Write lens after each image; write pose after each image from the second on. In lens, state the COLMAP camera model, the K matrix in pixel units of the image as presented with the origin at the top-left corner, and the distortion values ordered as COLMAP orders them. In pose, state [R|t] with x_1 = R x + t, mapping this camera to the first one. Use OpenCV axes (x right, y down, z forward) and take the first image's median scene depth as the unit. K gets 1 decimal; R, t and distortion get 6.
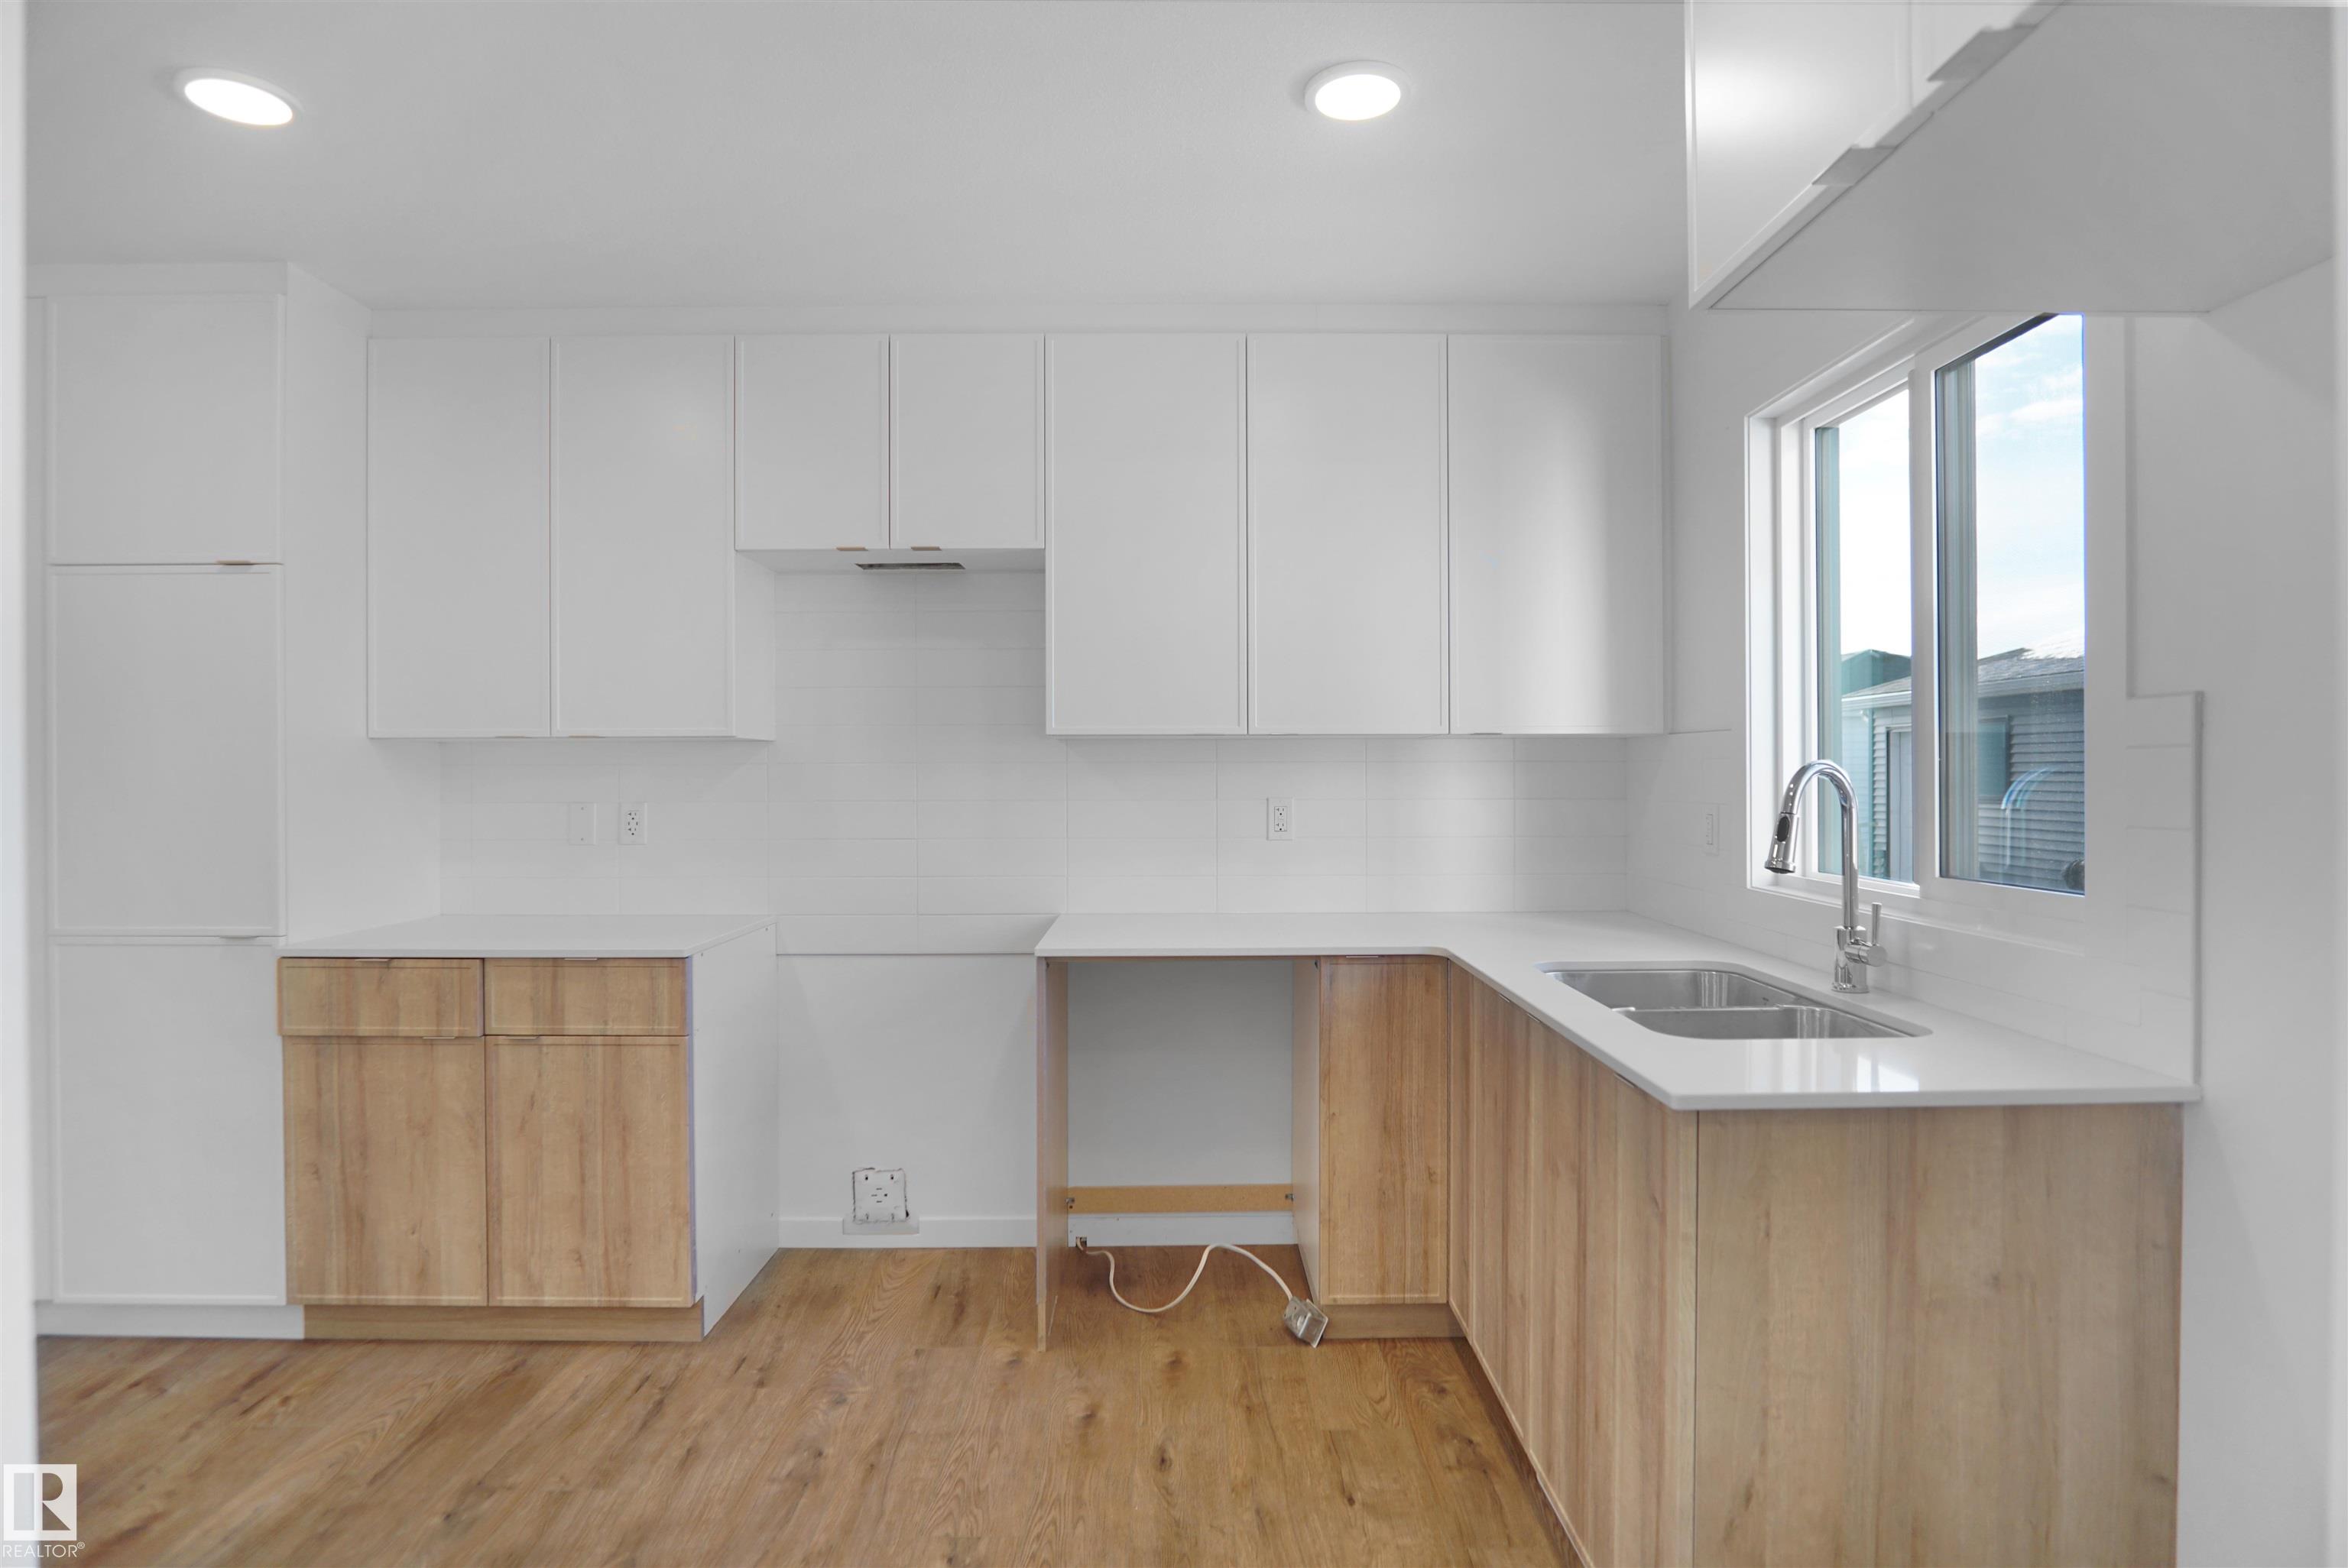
lens RADIAL K [[1280.4, 0, 1175.9], [0, 1280.4, 786.0], [0, 0, 1]] dist [-0.033964, 0.010363]
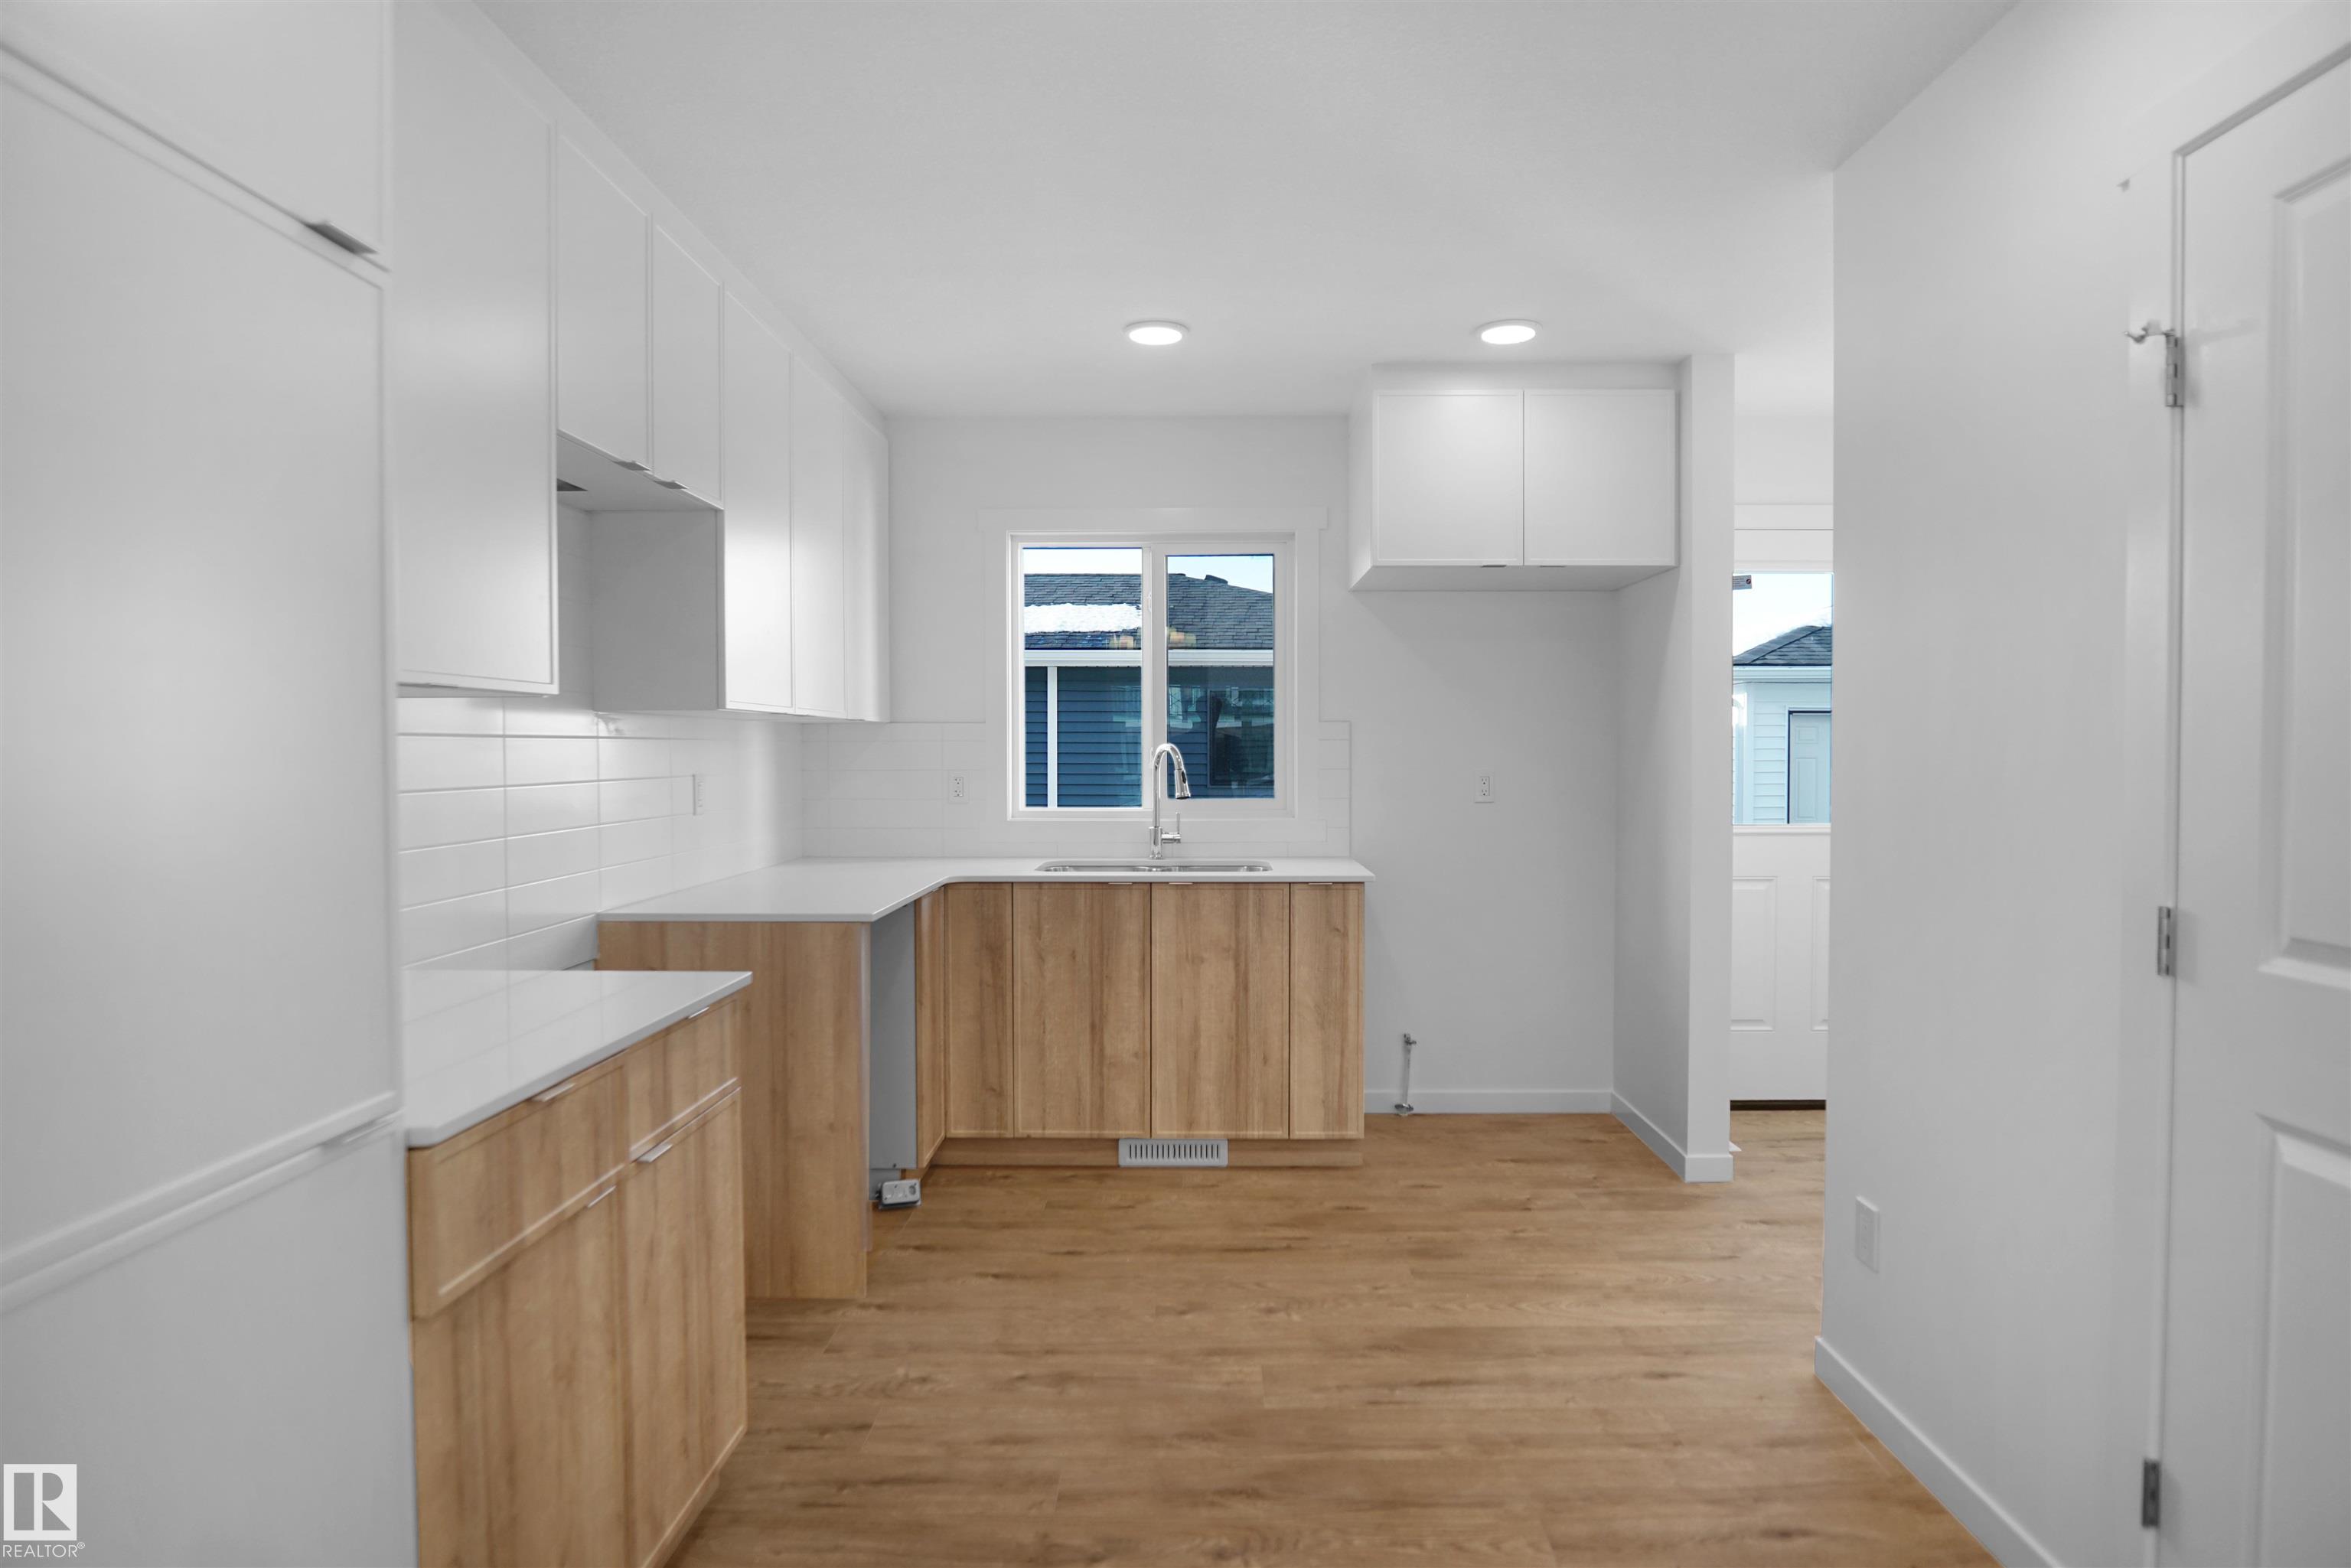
lens RADIAL K [[1282.1, 0, 1183.5], [0, 1282.1, 775.3], [0, 0, 1]] dist [-0.033964, 0.010363]
pose [[0.001794, -0.008339, 0.999964, -1.292988], [0.009873, 0.999917, 0.008321, -0.000338], [-0.999950, 0.009858, 0.001876, 0.800796]]
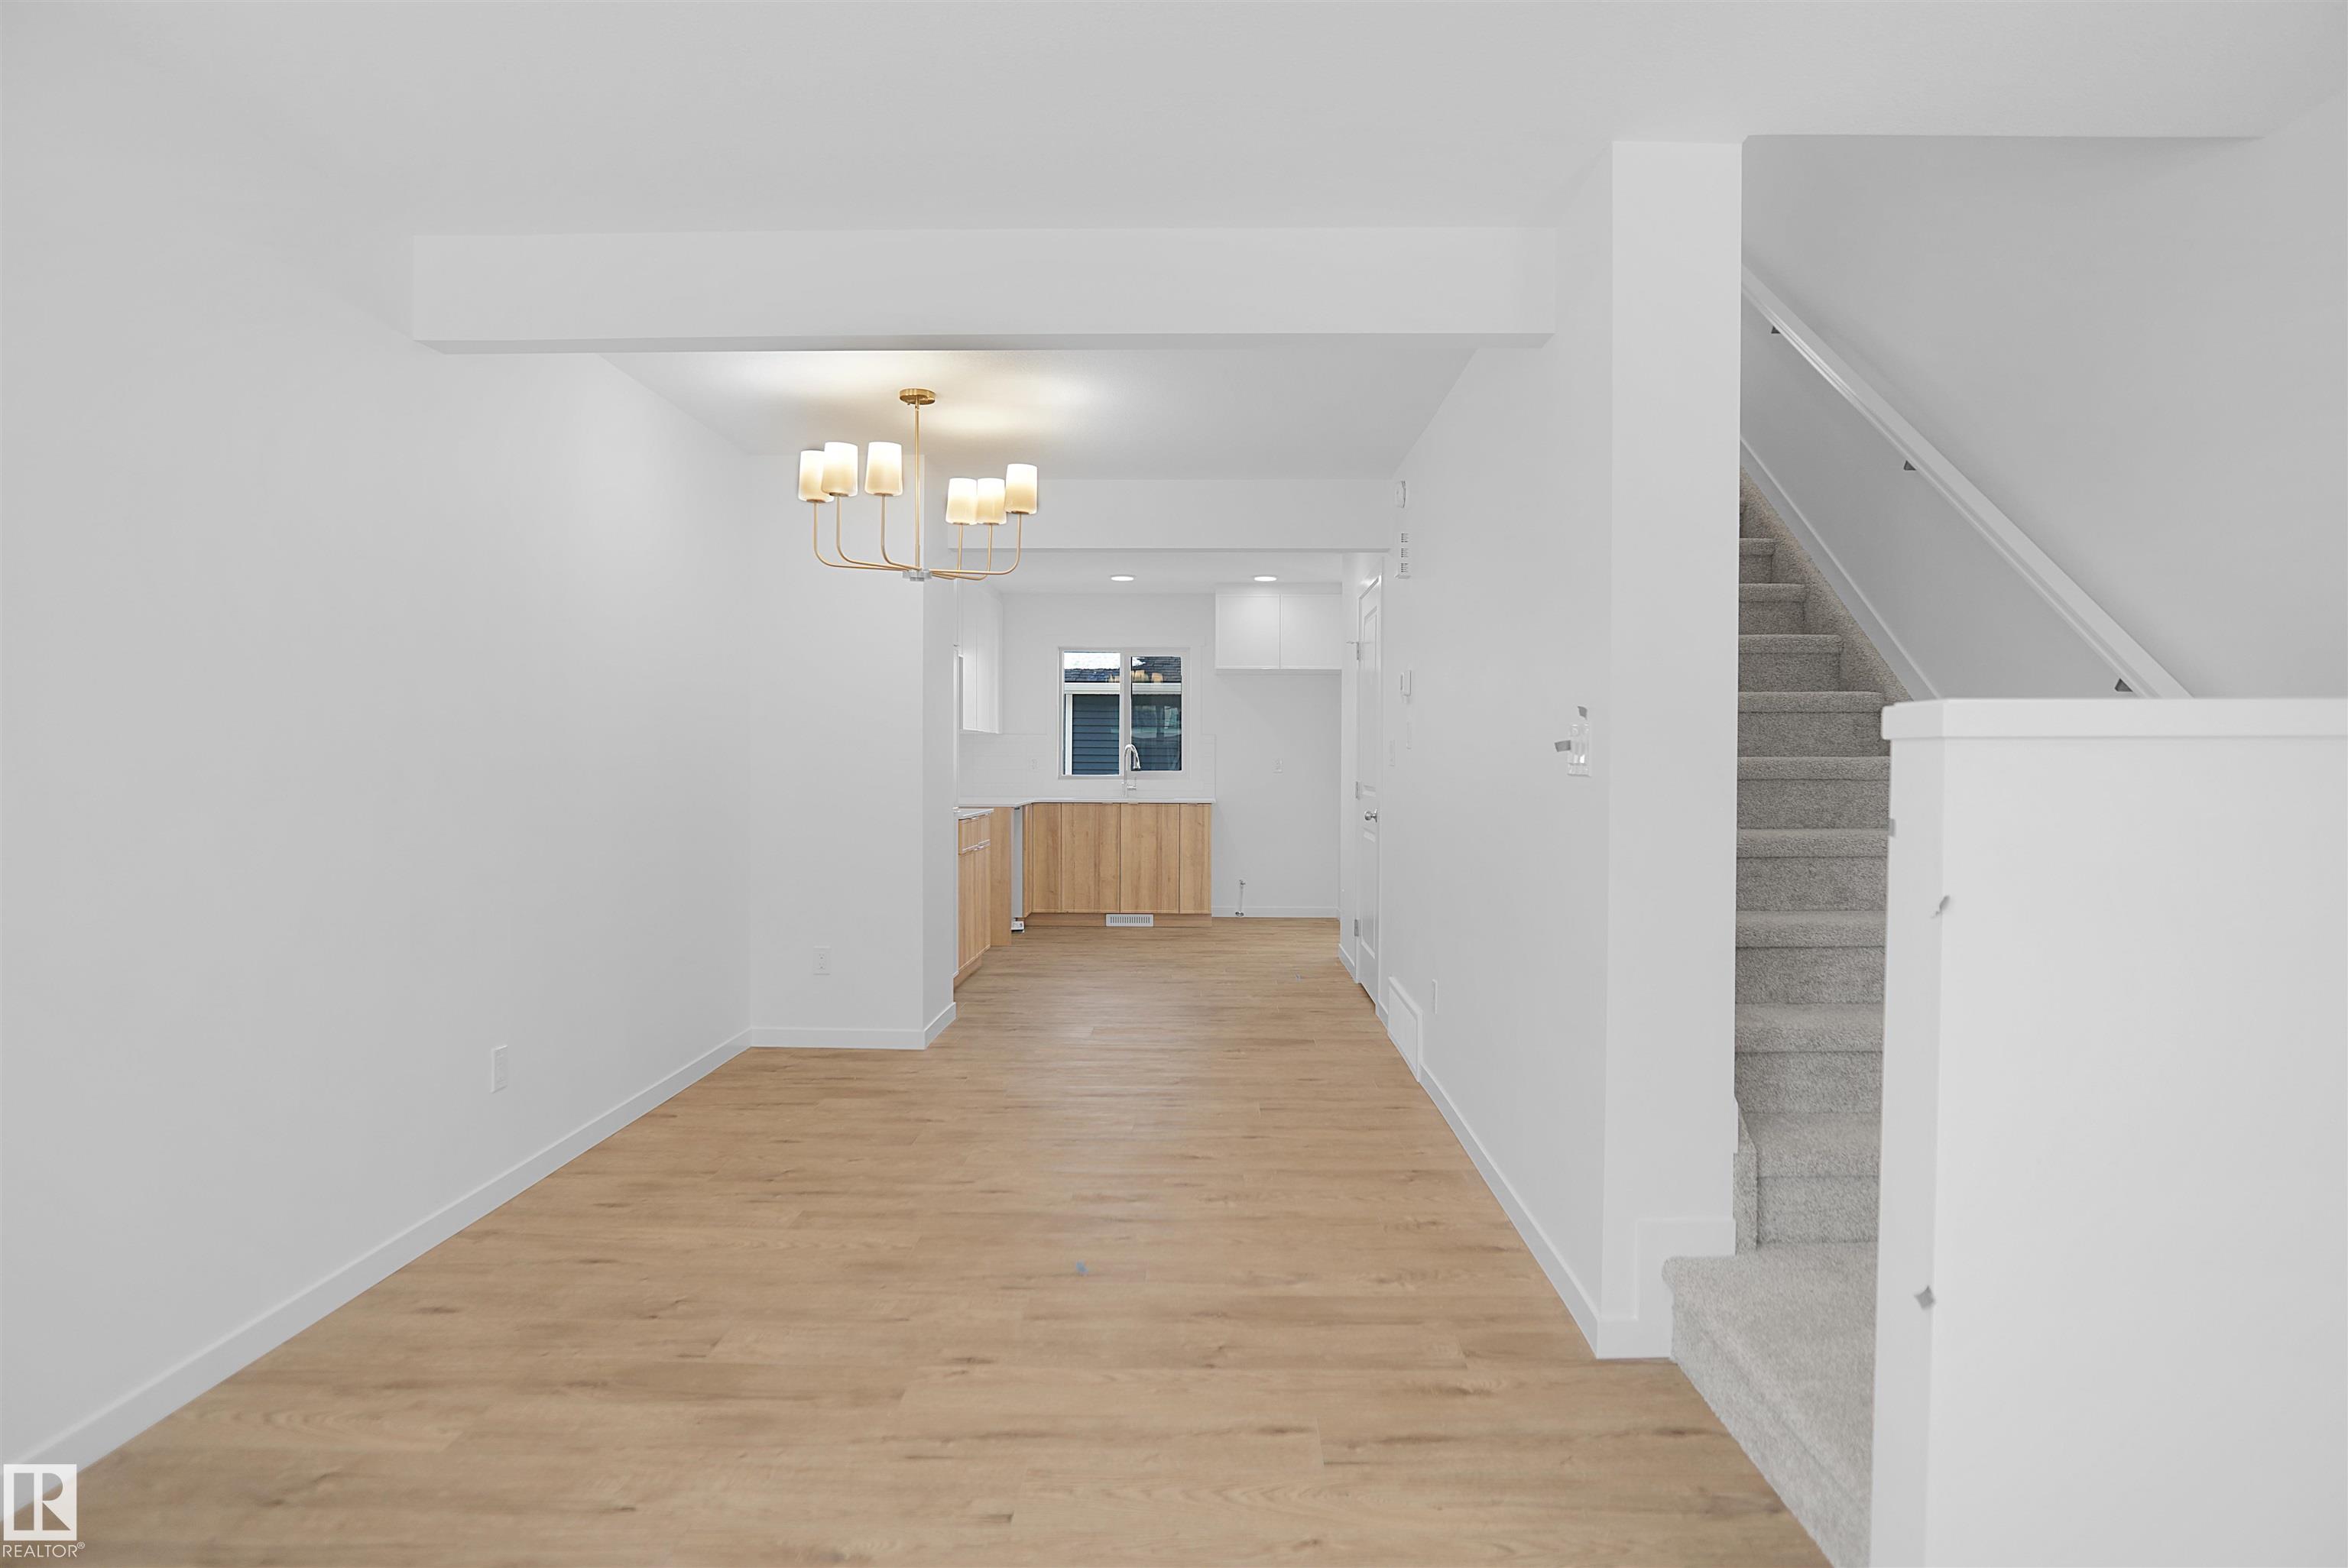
lens RADIAL K [[1280.4, 0, 1174.3], [0, 1280.4, 782.2], [0, 0, 1]] dist [-0.033964, 0.010363]
pose [[0.008899, -0.003699, 0.999954, -3.384737], [0.001247, 0.999992, 0.003688, 0.071442], [-0.999960, 0.001214, 0.008904, 0.659255]]
